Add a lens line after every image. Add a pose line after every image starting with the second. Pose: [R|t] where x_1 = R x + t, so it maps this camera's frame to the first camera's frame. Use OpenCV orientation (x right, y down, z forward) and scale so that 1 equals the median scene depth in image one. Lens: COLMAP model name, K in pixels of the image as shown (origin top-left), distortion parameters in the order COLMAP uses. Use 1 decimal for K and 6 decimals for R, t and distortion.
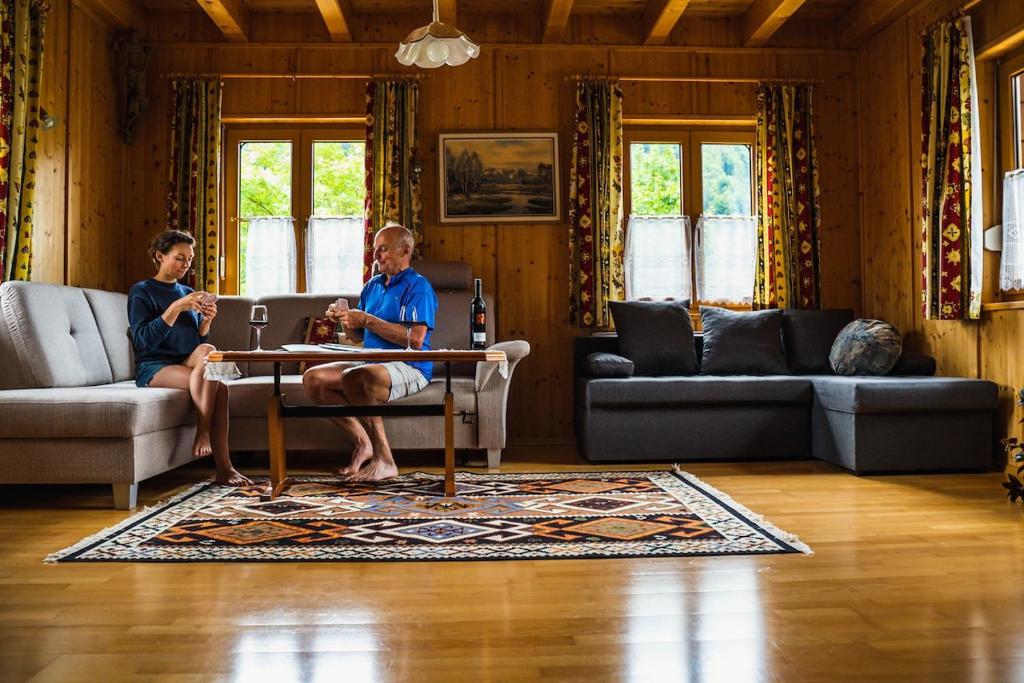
lens RADIAL K [[865.4, 0, 512.7], [0, 865.4, 324.2], [0, 0, 1]] dist [-0.097770, 0.062760]
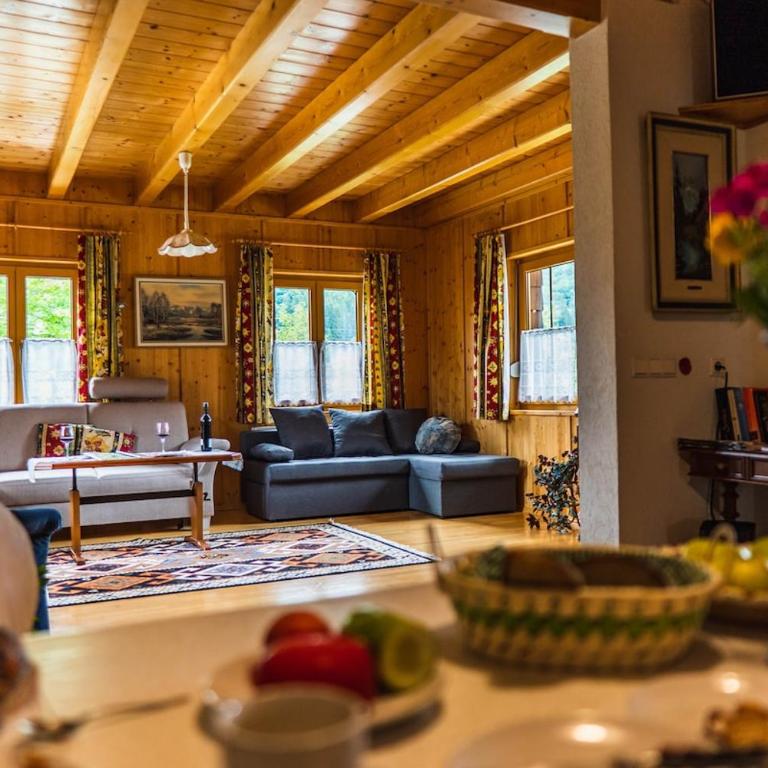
lens RADIAL K [[843.1, 0, 384.7], [0, 843.1, 386.2], [0, 0, 1]] dist [-0.016192, 0.000000]
pose [[0.920025, -0.007054, 0.391795, -0.243485], [0.004636, 0.999964, 0.007119, -0.065621], [-0.391831, -0.004734, 0.920025, -0.326312]]
